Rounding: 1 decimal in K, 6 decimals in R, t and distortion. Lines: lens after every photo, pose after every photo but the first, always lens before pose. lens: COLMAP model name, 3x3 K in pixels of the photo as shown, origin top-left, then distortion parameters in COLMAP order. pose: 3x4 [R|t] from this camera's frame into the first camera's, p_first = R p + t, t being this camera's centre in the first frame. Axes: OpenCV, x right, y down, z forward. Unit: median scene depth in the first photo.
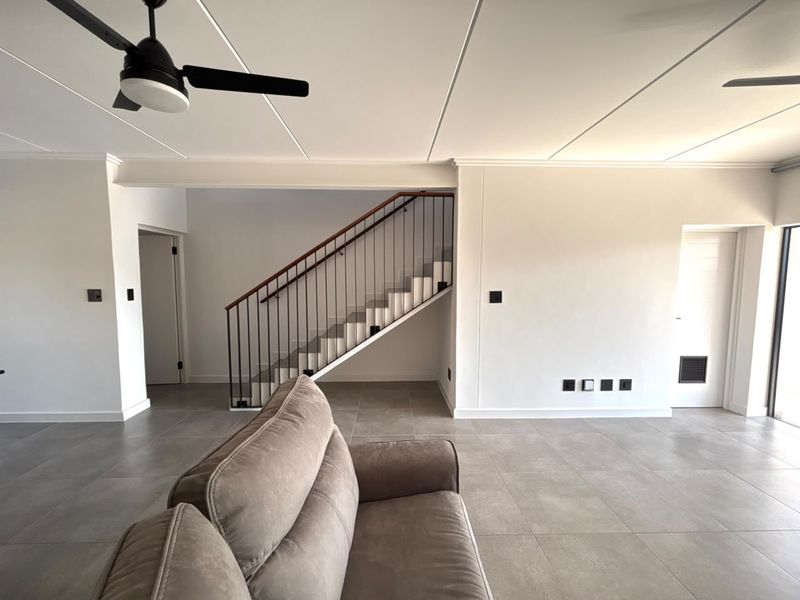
lens RADIAL K [[319.9, 0, 401.6], [0, 319.9, 298.5], [0, 0, 1]] dist [0.001690, -0.000298]
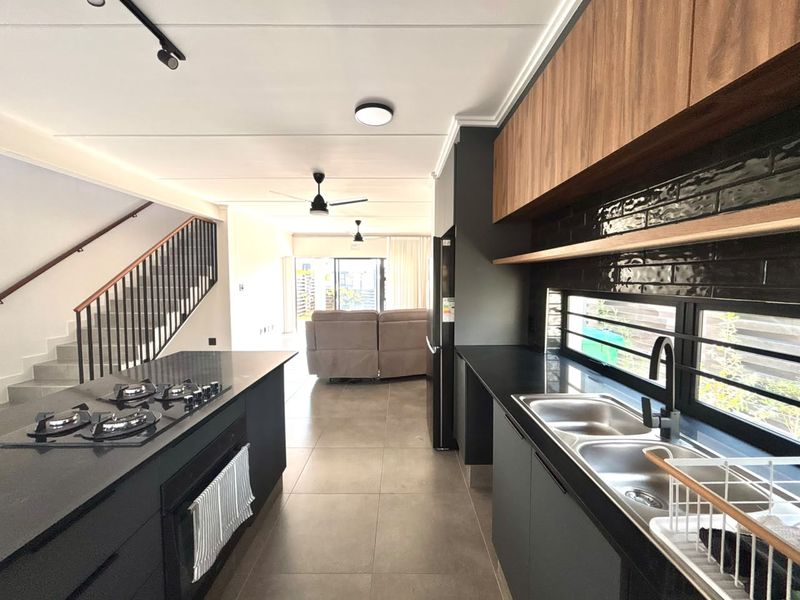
lens RADIAL K [[319.9, 0, 394.3], [0, 319.9, 299.7], [0, 0, 1]] dist [0.001690, -0.000298]
pose [[0.050840, -0.067183, 0.996445, -1.353888], [0.076666, 0.995053, 0.063177, 0.011540], [-0.995760, 0.073181, 0.055739, 0.072238]]
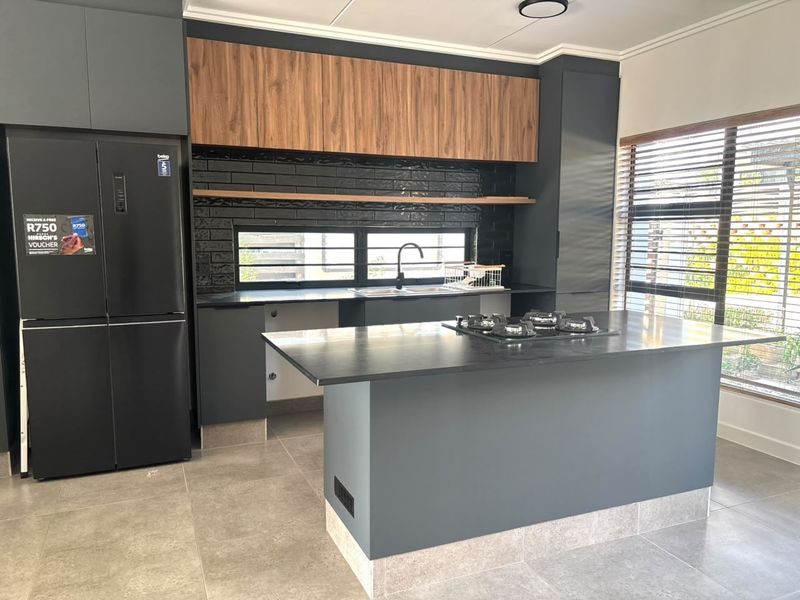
lens RADIAL K [[599.5, 0, 398.3], [0, 599.5, 306.3], [0, 0, 1]] dist [0.039443, -0.023170]
pose [[-0.936029, 0.038171, -0.349848, -0.600351], [-0.028903, 0.982404, 0.184520, -0.017866], [0.350735, 0.182827, -0.918455, 1.019267]]
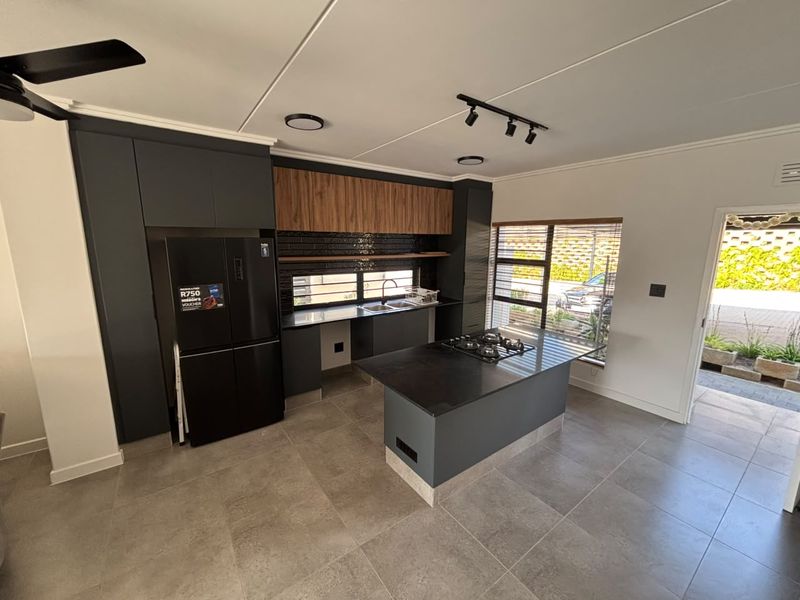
lens RADIAL K [[319.9, 0, 397.7], [0, 319.9, 299.4], [0, 0, 1]] dist [0.001690, -0.000298]
pose [[-0.834461, 0.090433, -0.543596, -0.428823], [-0.049633, 0.970100, 0.237576, -0.134118], [0.548828, 0.225229, -0.805022, 0.861533]]
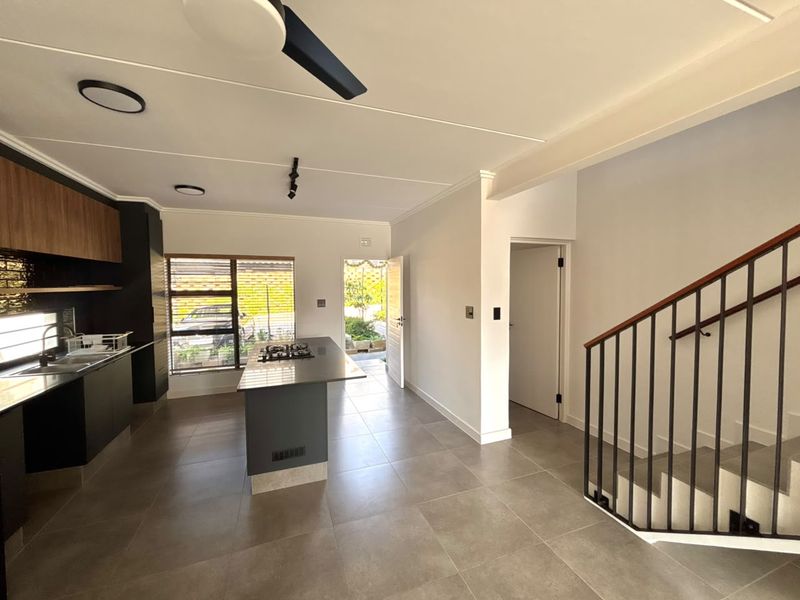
lens RADIAL K [[328.1, 0, 398.2], [0, 328.1, 298.3], [0, 0, 1]] dist [0.003994, 0.000942]
pose [[0.312132, 0.038230, -0.949269, -0.021734], [-0.062921, 0.997828, 0.019496, -0.055073], [0.947953, 0.053644, 0.313860, 0.400355]]
